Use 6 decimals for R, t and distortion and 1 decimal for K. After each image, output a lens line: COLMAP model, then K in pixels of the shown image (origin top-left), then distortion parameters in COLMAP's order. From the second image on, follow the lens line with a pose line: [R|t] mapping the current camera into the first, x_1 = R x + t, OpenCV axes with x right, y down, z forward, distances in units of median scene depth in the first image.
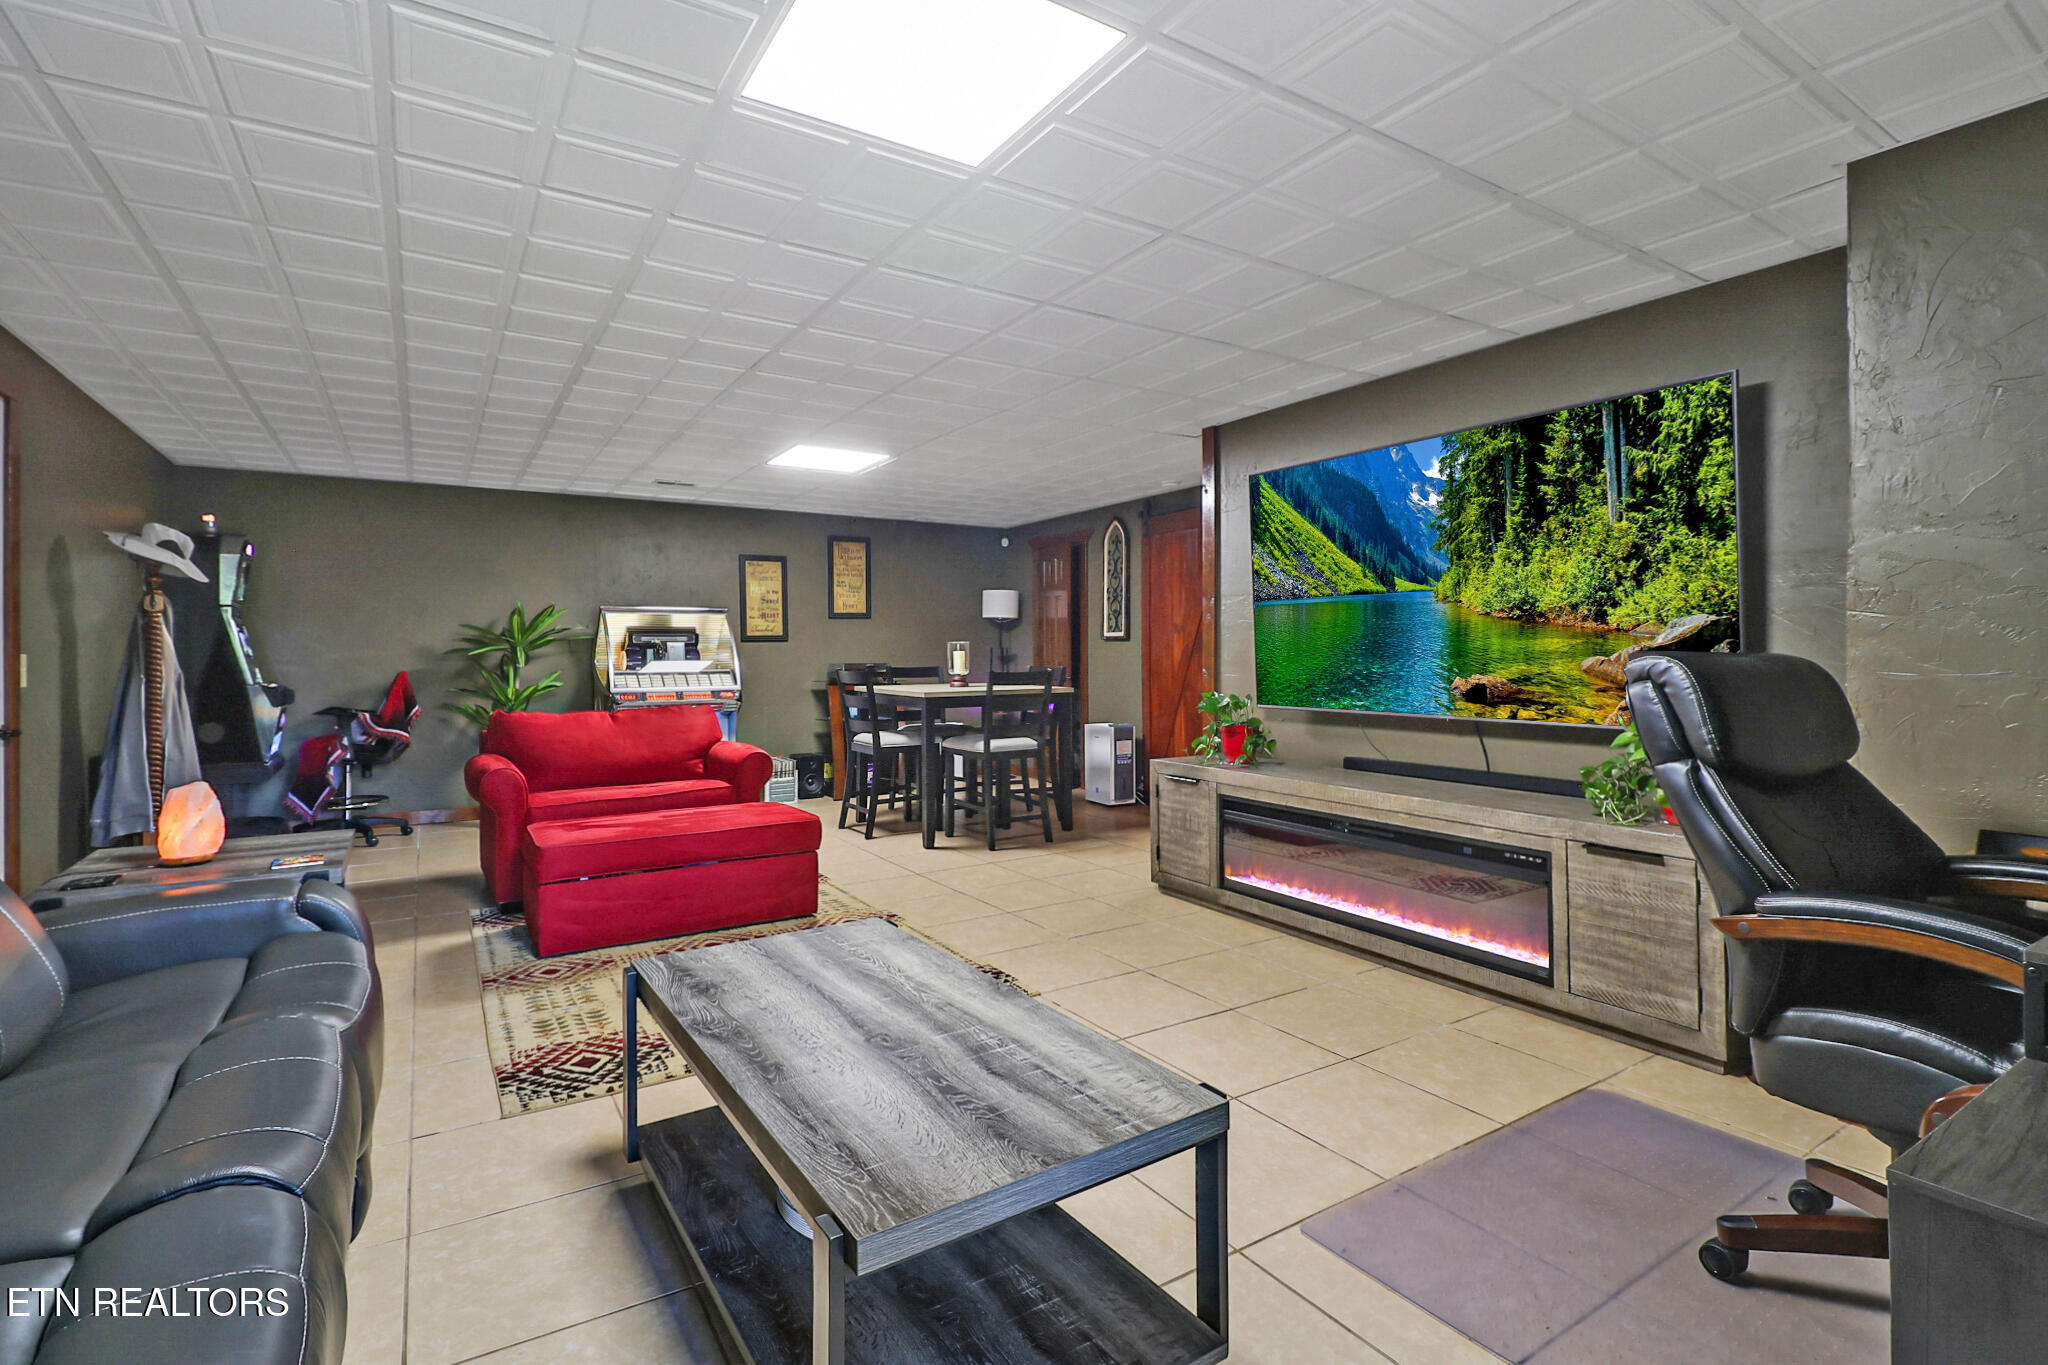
lens RADIAL K [[953.0, 0, 1025.6], [0, 953.0, 668.5], [0, 0, 1]] dist [-0.000261, -0.000008]
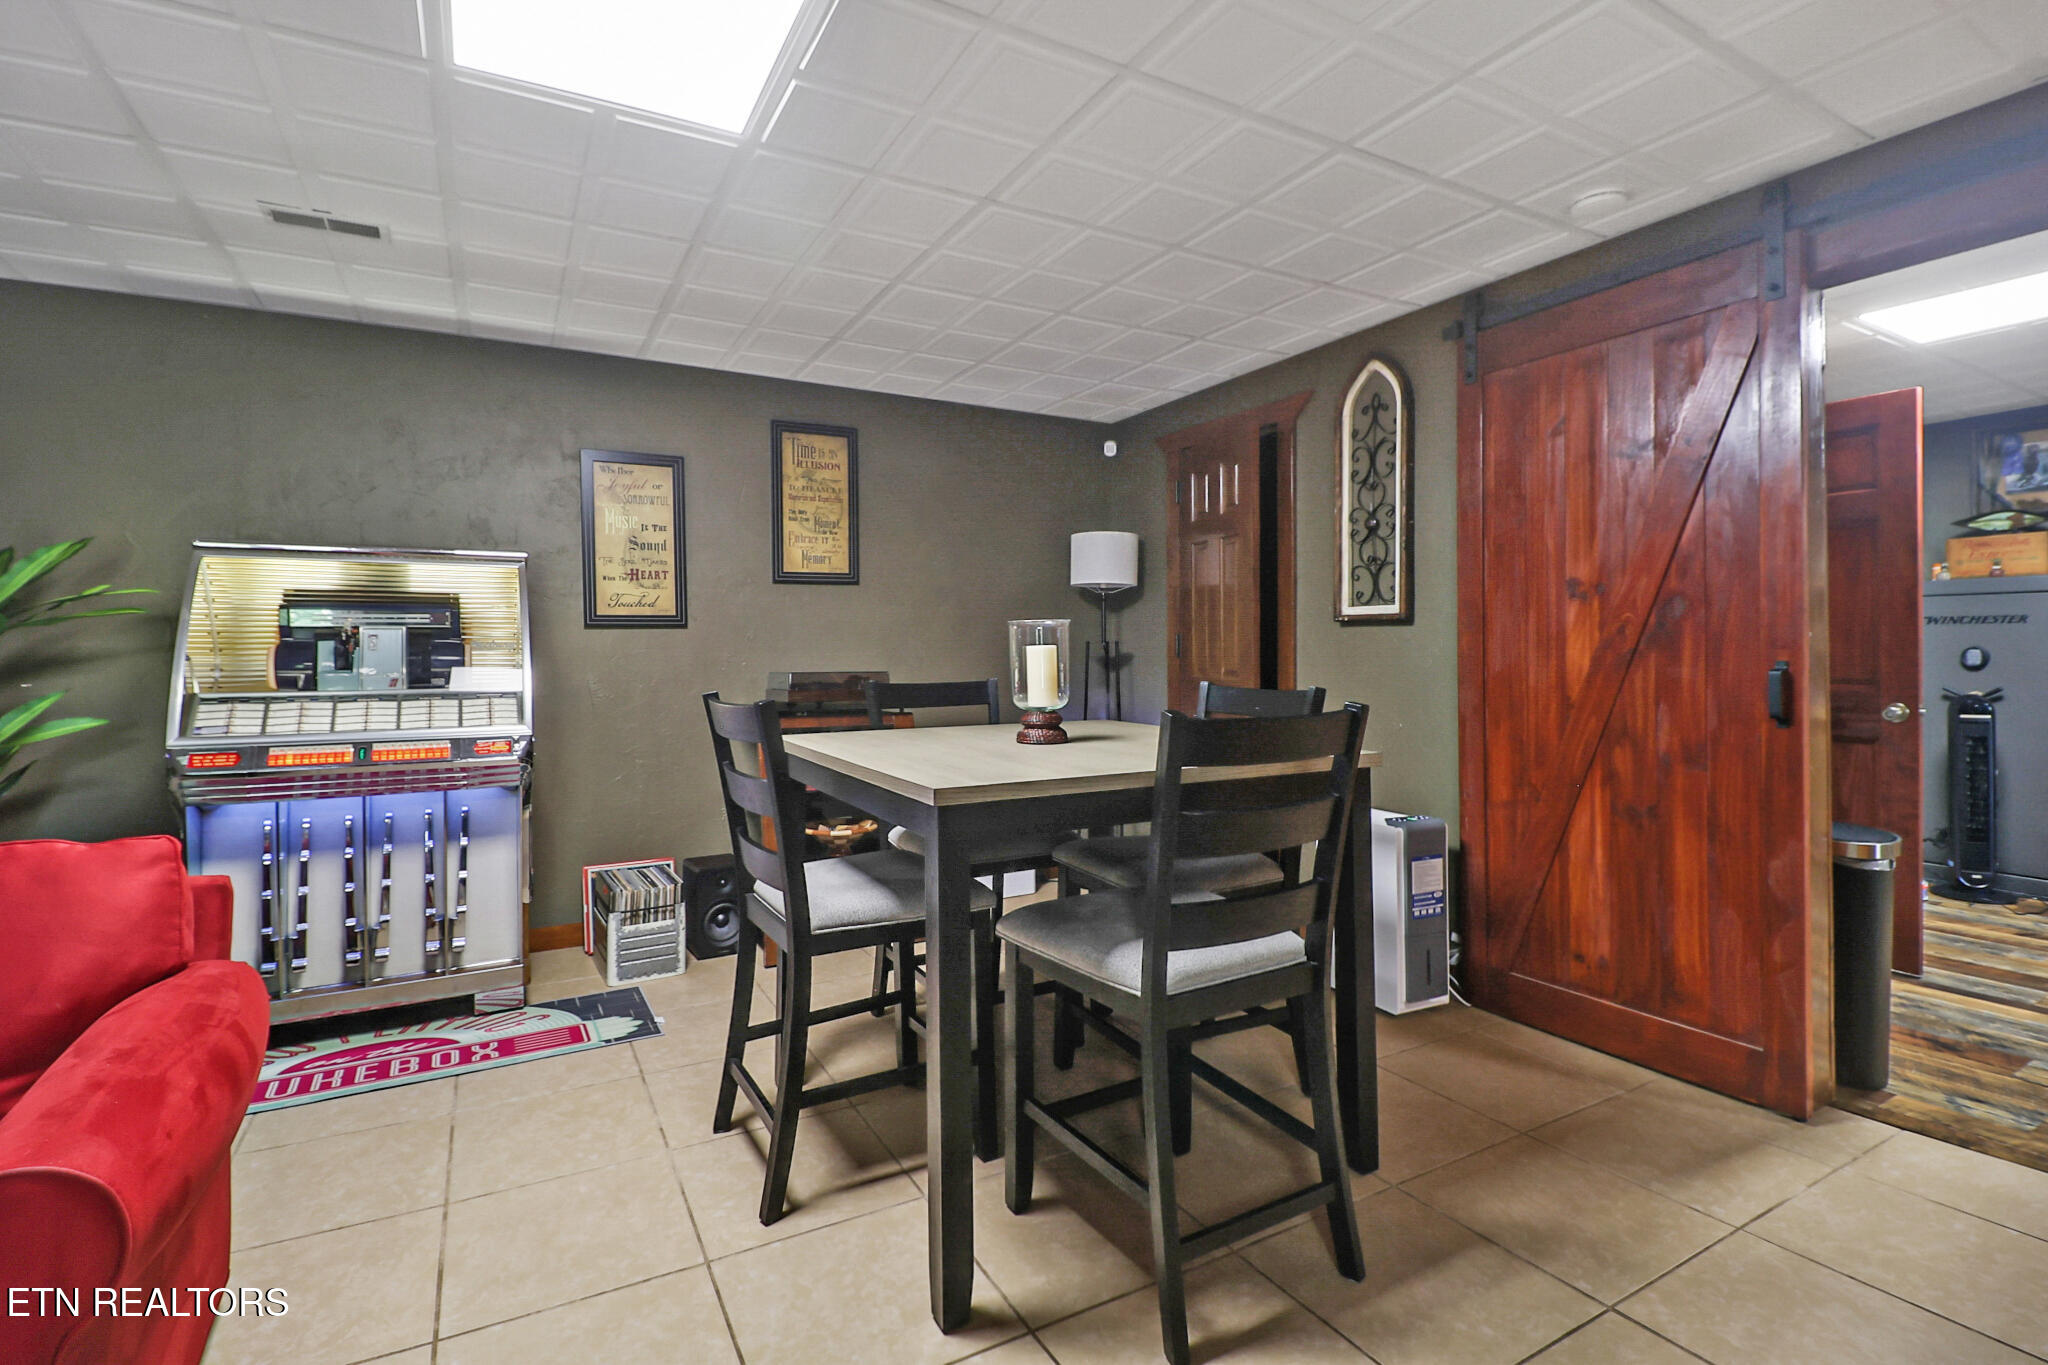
lens RADIAL K [[953.0, 0, 1021.6], [0, 953.0, 669.1], [0, 0, 1]] dist [-0.000261, -0.000008]
pose [[0.998478, 0.002174, -0.055105, -0.047558], [-0.002105, 0.999997, 0.001310, -0.007719], [0.055108, -0.001192, 0.998480, 0.517413]]
